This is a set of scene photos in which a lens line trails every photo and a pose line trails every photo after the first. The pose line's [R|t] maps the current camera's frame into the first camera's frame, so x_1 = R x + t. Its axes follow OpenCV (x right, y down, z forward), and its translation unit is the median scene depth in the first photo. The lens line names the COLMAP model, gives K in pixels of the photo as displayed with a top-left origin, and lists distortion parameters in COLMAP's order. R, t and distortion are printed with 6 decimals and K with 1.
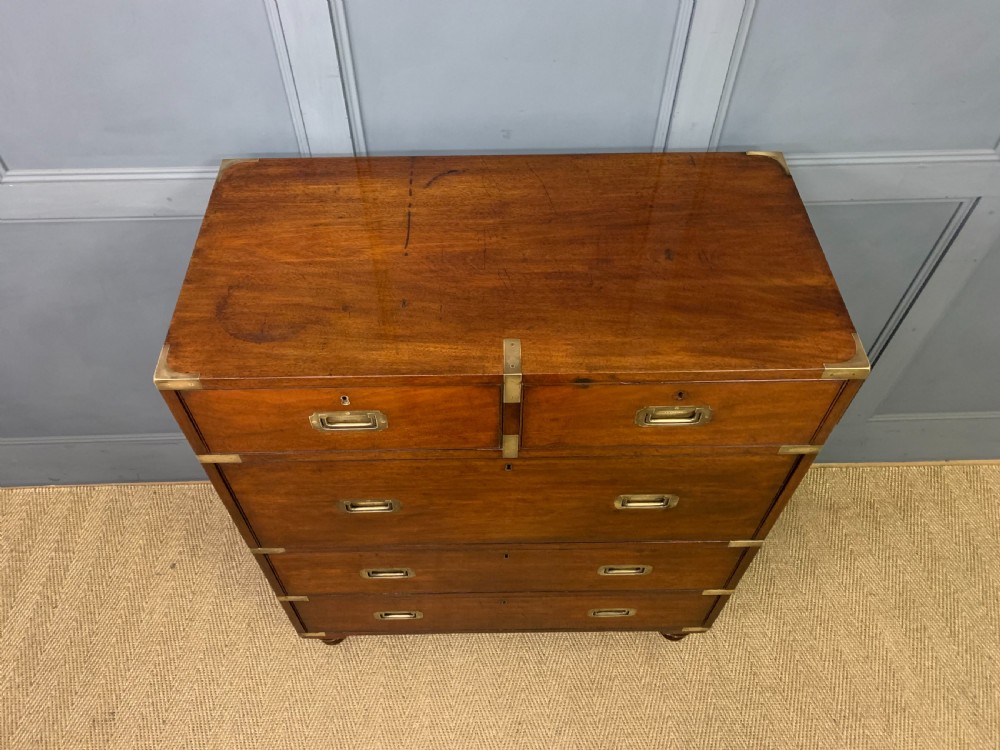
lens RADIAL K [[772.1, 0, 495.9], [0, 772.1, 374.0], [0, 0, 1]] dist [0.029076, -0.016196]
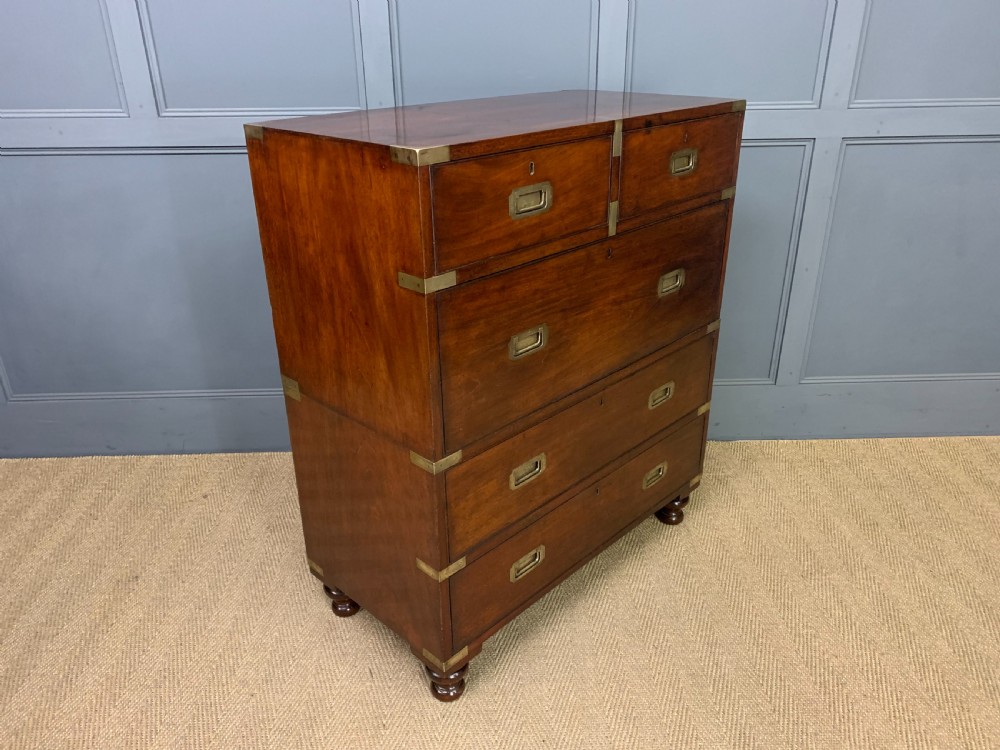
lens RADIAL K [[772.1, 0, 502.8], [0, 772.1, 380.5], [0, 0, 1]] dist [0.029076, -0.016196]
pose [[0.705727, -0.308606, 0.637740, -0.882446], [0.561894, 0.792080, -0.238504, 0.446406], [-0.431538, 0.526661, 0.732396, 0.265338]]
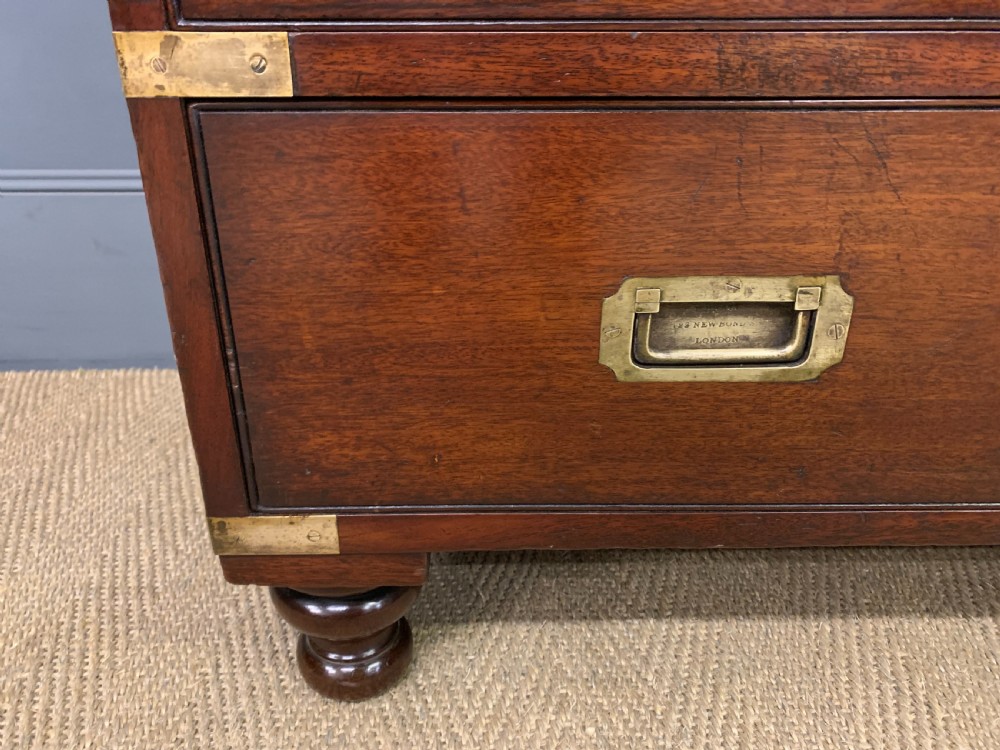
lens RADIAL K [[772.1, 0, 496.2], [0, 772.1, 366.9], [0, 0, 1]] dist [0.029076, -0.016196]
pose [[0.999997, -0.001609, -0.001845, -0.239995], [0.000601, 0.891982, -0.452071, 0.533438], [0.002373, 0.452069, 0.891980, 1.076118]]
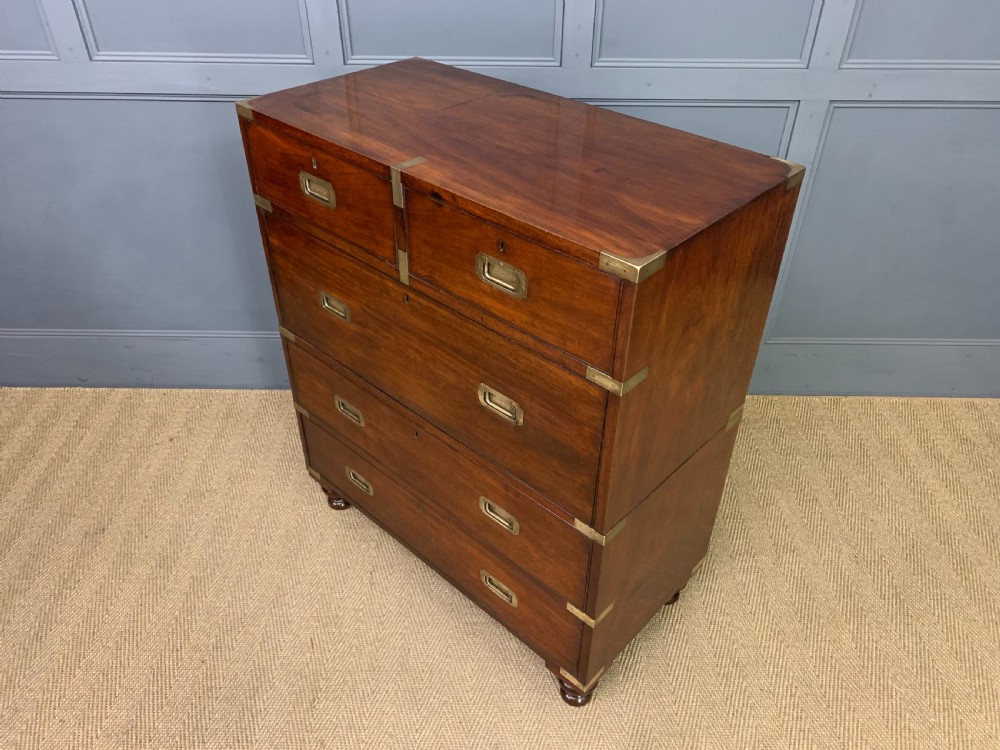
lens RADIAL K [[772.1, 0, 497.9], [0, 772.1, 382.2], [0, 0, 1]] dist [0.029076, -0.016196]
pose [[0.734816, -0.412395, 0.538495, -0.681825], [0.528522, 0.845730, -0.073524, 0.283232], [-0.425100, 0.338633, 0.839415, 0.079460]]
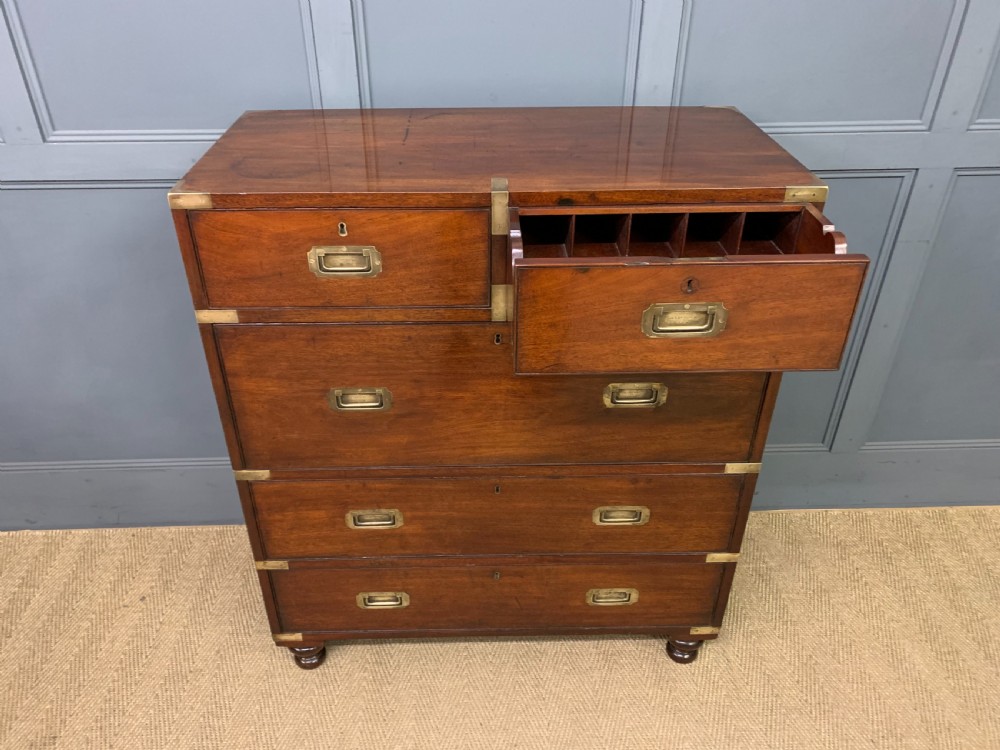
lens RADIAL K [[772.1, 0, 493.1], [0, 772.1, 380.9], [0, 0, 1]] dist [0.029076, -0.016196]
pose [[0.999976, -0.005482, 0.004130, 0.005163], [0.006520, 0.946671, -0.322137, 0.471481], [-0.002143, 0.322157, 0.946684, 0.045669]]
